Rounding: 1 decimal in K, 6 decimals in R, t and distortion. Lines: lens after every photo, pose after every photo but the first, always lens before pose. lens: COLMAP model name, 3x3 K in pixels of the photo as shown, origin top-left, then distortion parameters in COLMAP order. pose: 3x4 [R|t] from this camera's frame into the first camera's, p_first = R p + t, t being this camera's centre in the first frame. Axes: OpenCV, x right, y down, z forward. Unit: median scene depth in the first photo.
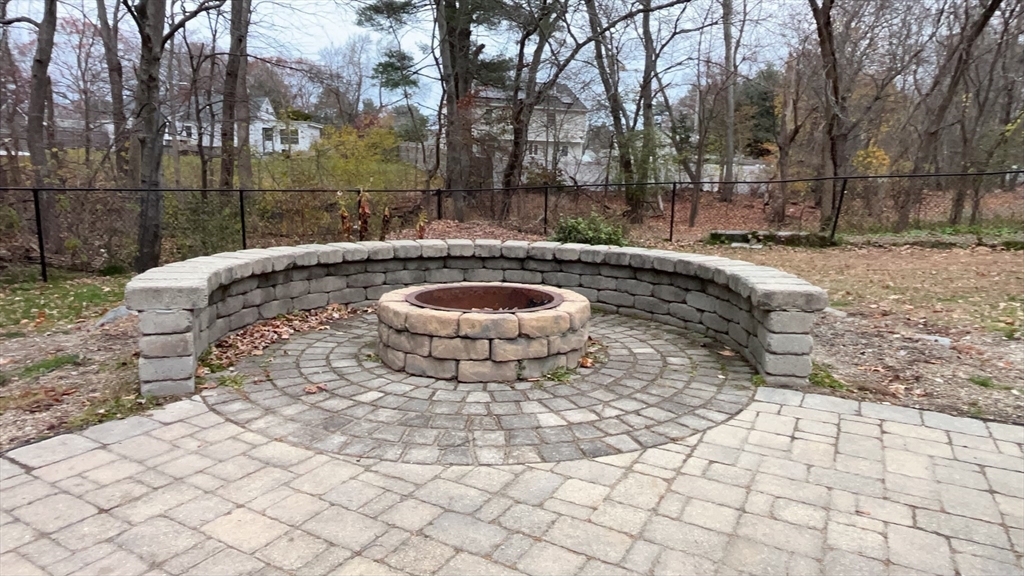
lens RADIAL K [[655.3, 0, 511.3], [0, 655.3, 289.2], [0, 0, 1]] dist [-0.000812, -0.000062]
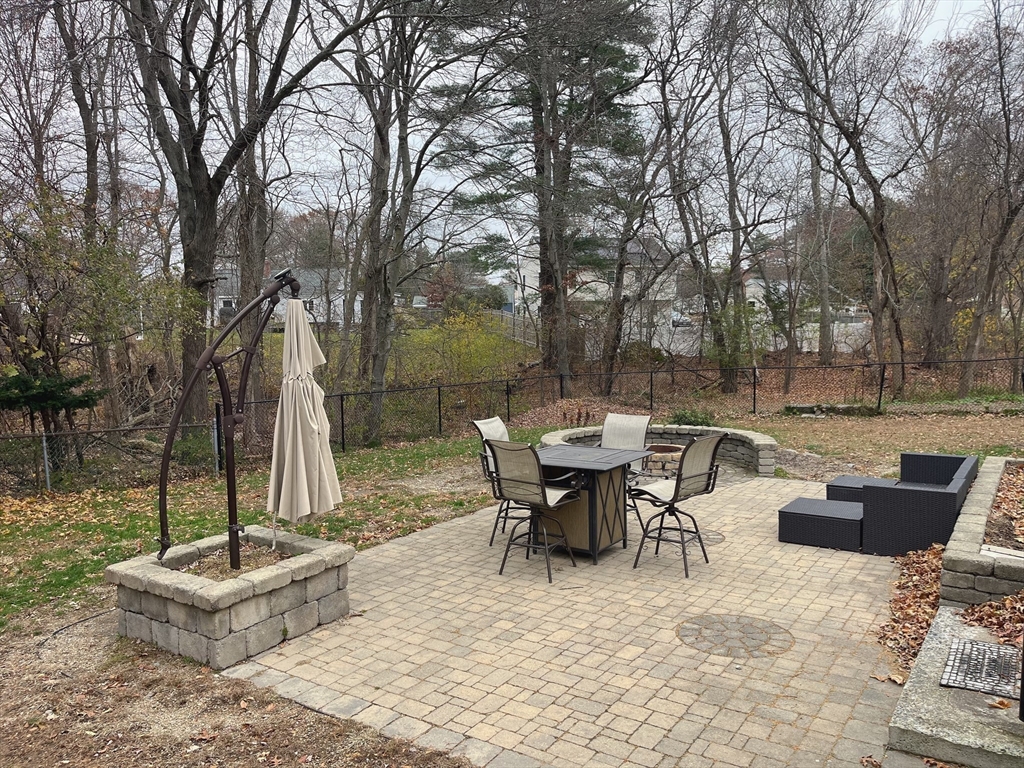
lens RADIAL K [[778.6, 0, 511.0], [0, 778.6, 383.3], [0, 0, 1]] dist [0.061068, -0.069755]
pose [[0.994730, -0.029515, -0.098185, -0.085263], [0.019529, 0.994679, -0.101154, 0.015381], [0.100648, 0.098704, 0.990014, -0.623670]]
